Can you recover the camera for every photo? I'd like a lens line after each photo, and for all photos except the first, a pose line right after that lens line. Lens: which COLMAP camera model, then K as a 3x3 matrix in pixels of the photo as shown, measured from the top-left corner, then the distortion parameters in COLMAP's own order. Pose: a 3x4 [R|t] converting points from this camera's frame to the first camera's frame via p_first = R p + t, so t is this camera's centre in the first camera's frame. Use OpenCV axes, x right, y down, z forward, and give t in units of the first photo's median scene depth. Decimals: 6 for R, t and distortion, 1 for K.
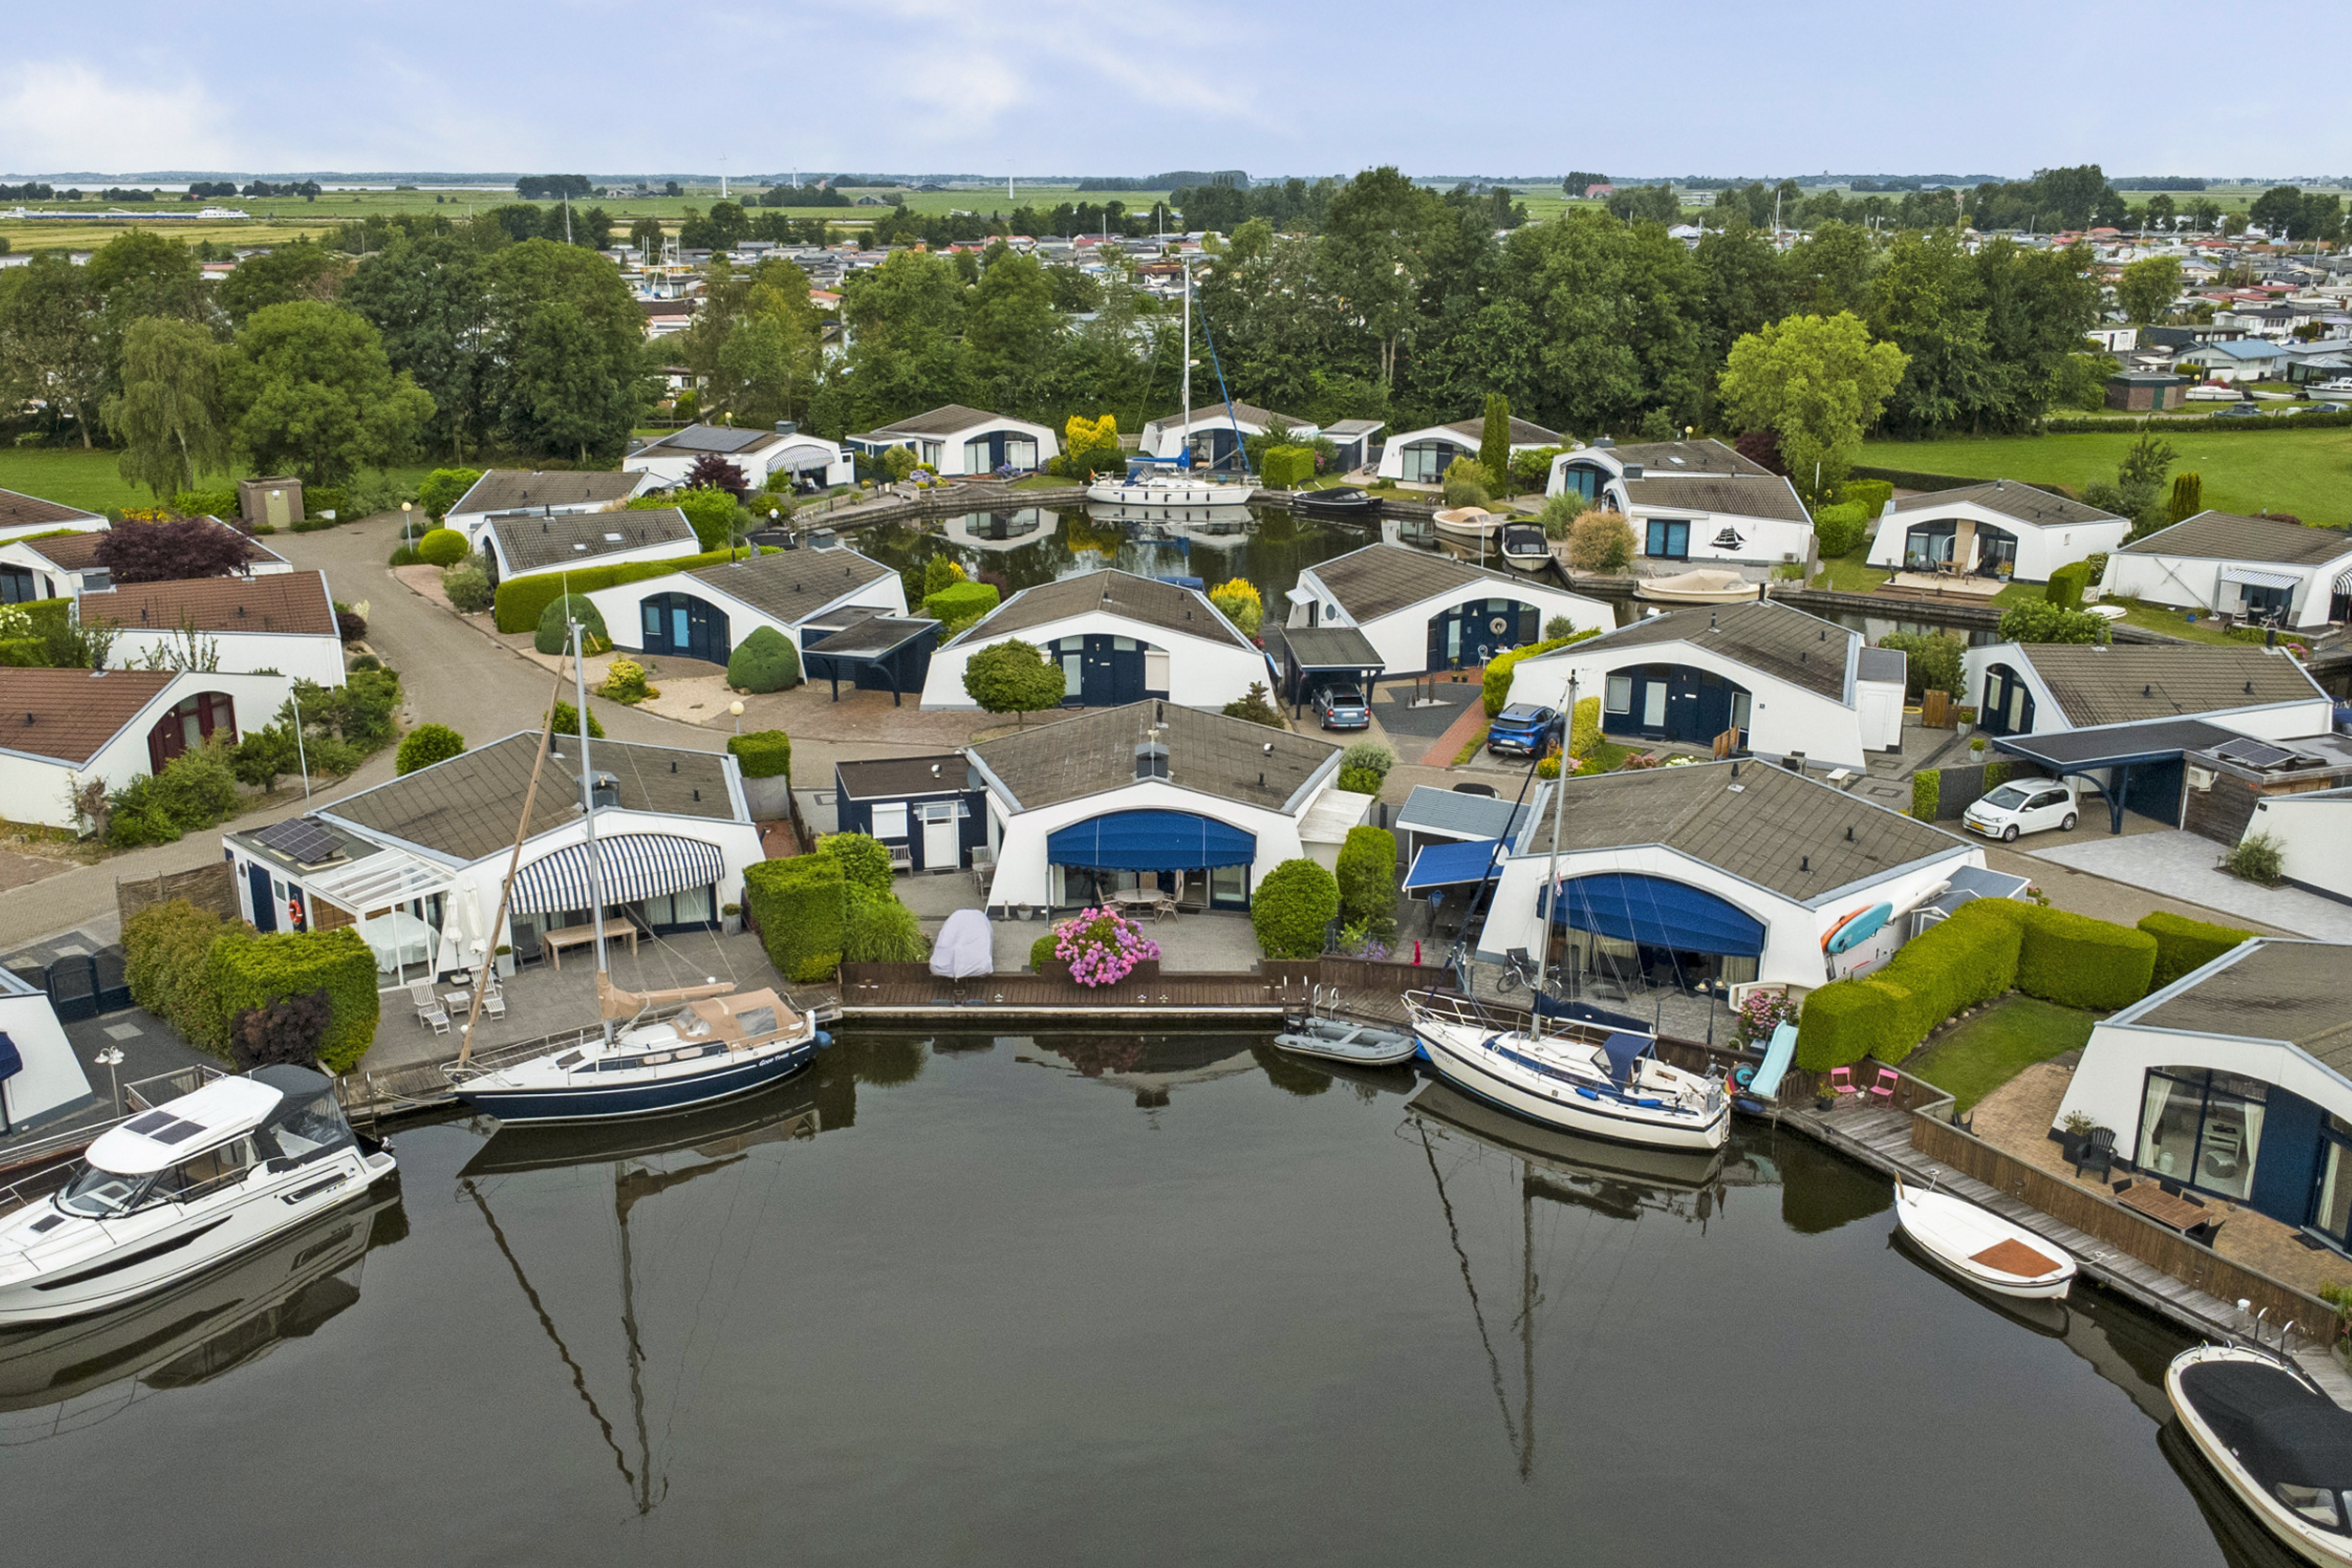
lens RADIAL K [[1933.3, 0, 1181.2], [0, 1933.3, 783.9], [0, 0, 1]] dist [0.014930, 0.007107]
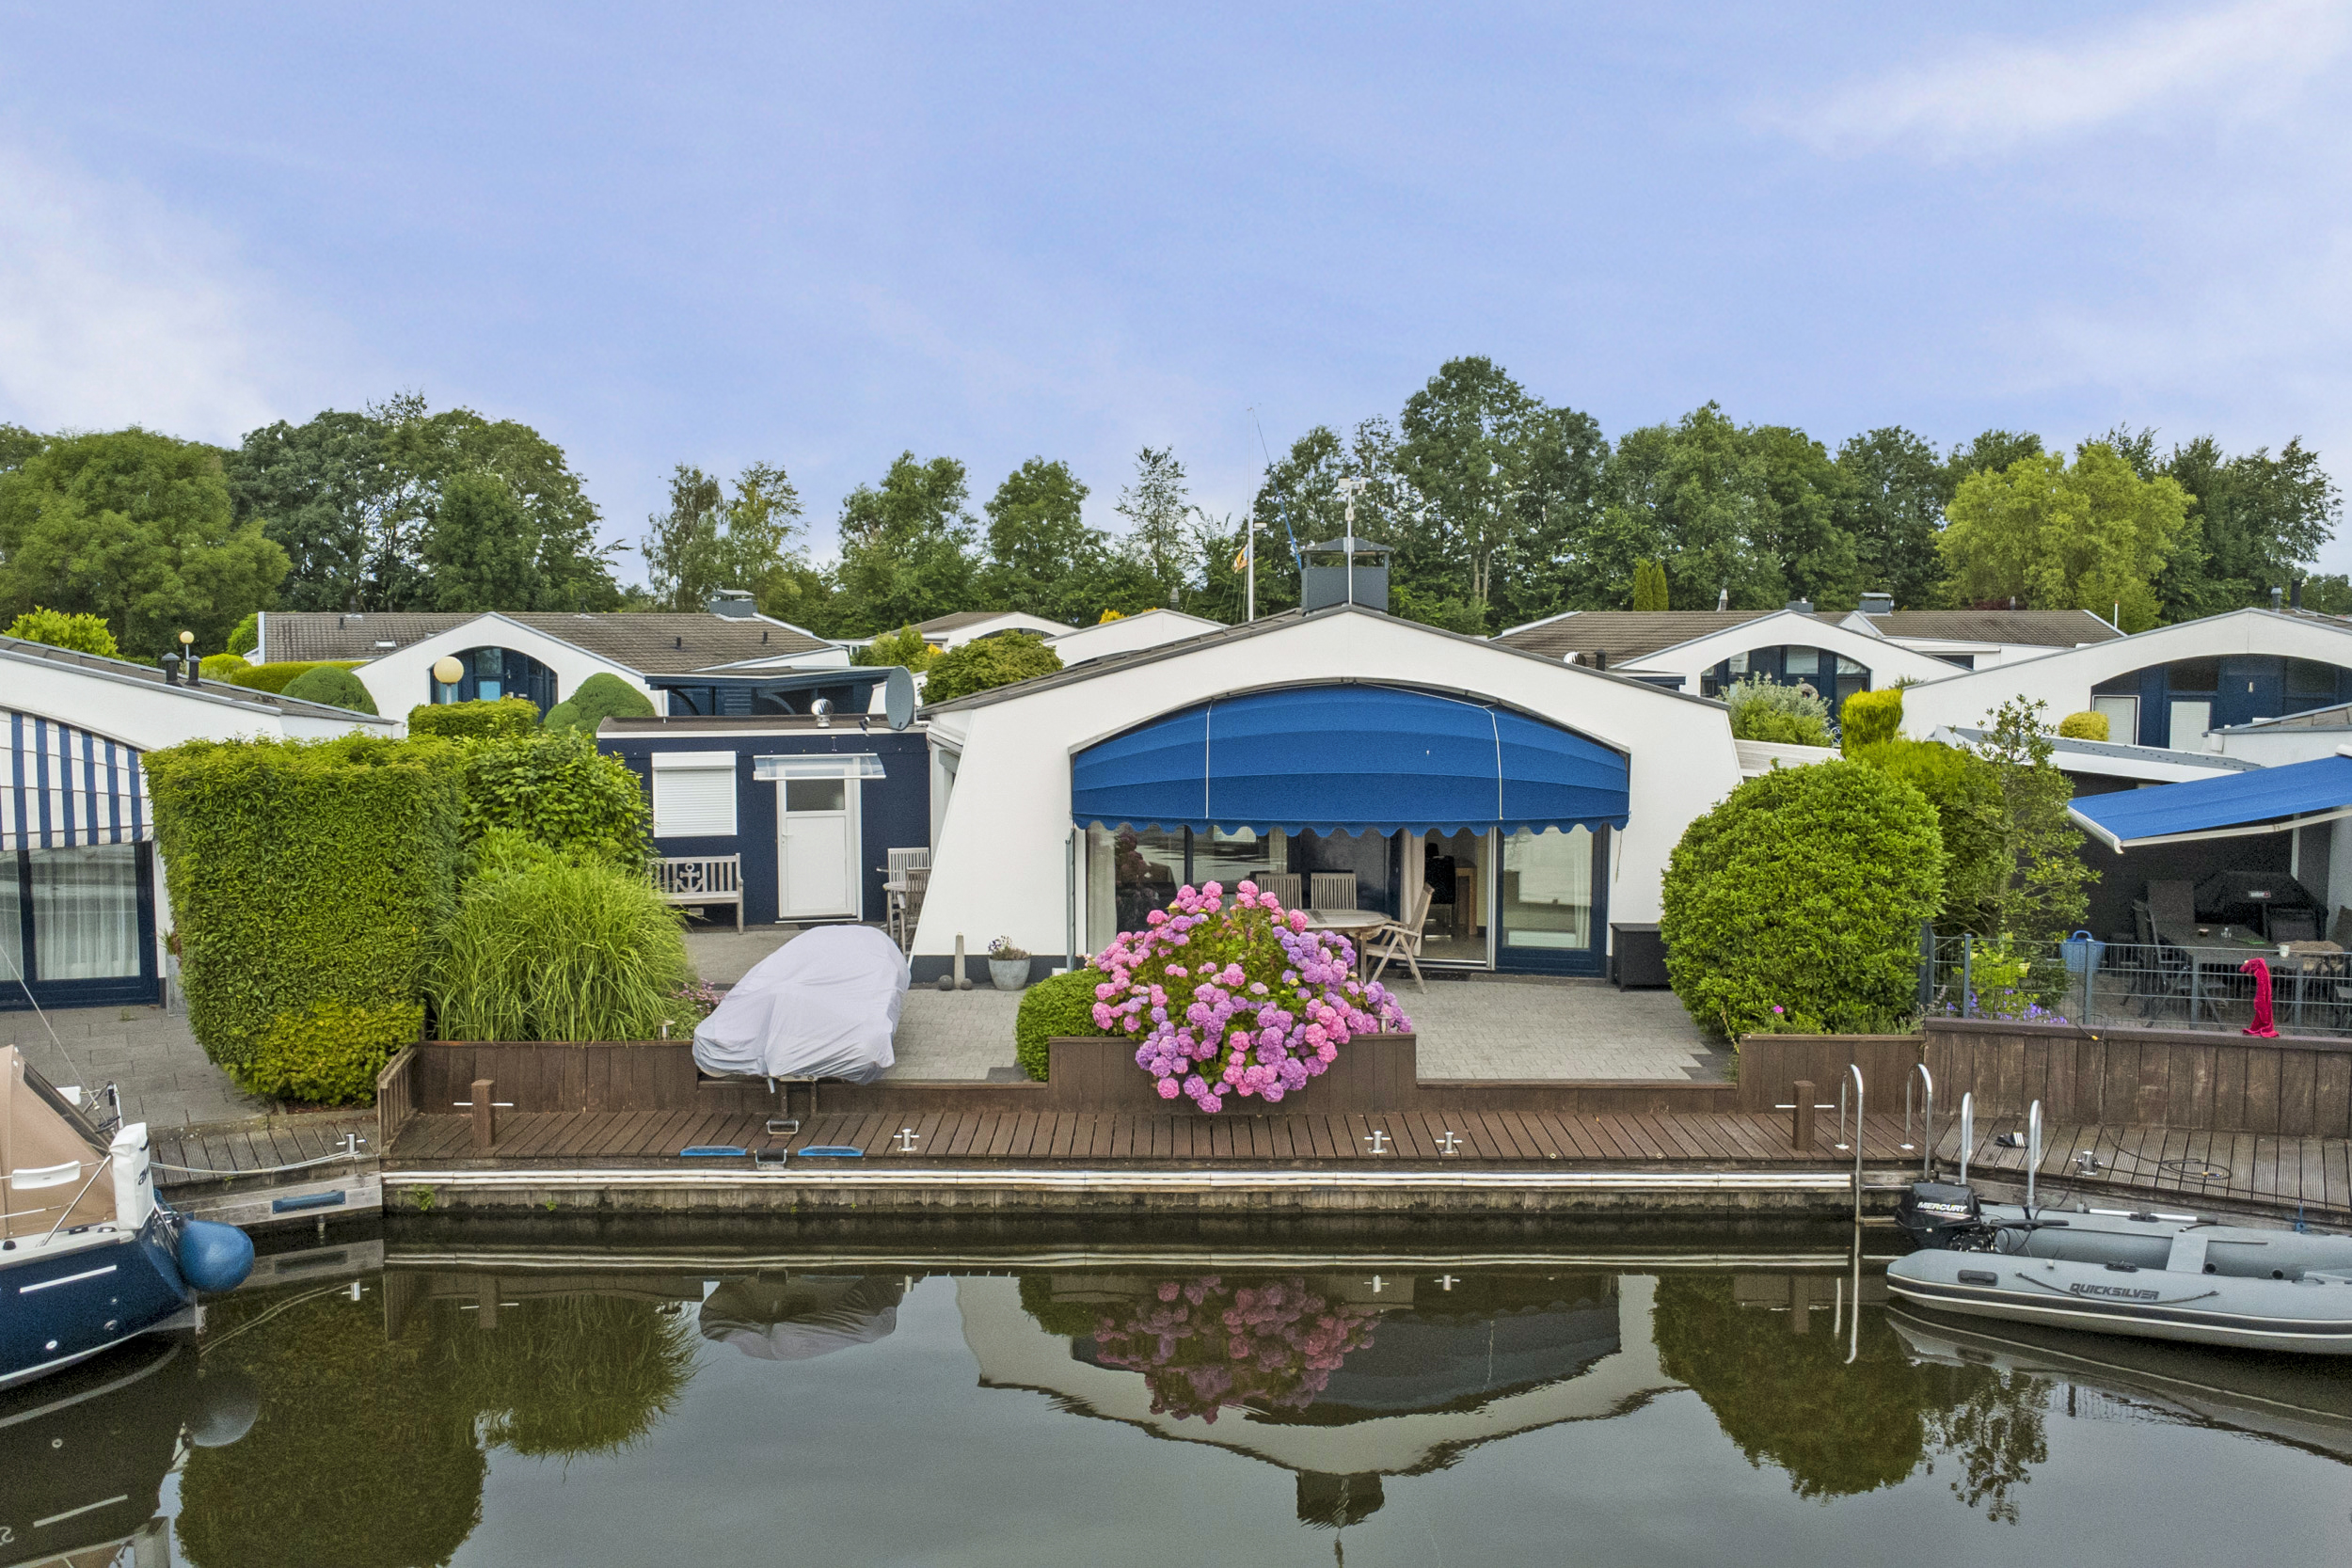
lens RADIAL K [[1933.3, 0, 1181.2], [0, 1933.3, 783.9], [0, 0, 1]] dist [0.014930, 0.007107]
pose [[0.999915, -0.002436, -0.012791, -0.031408], [-0.000111, 0.980723, -0.195401, 0.076897], [0.013021, 0.195386, 0.980640, 0.461106]]
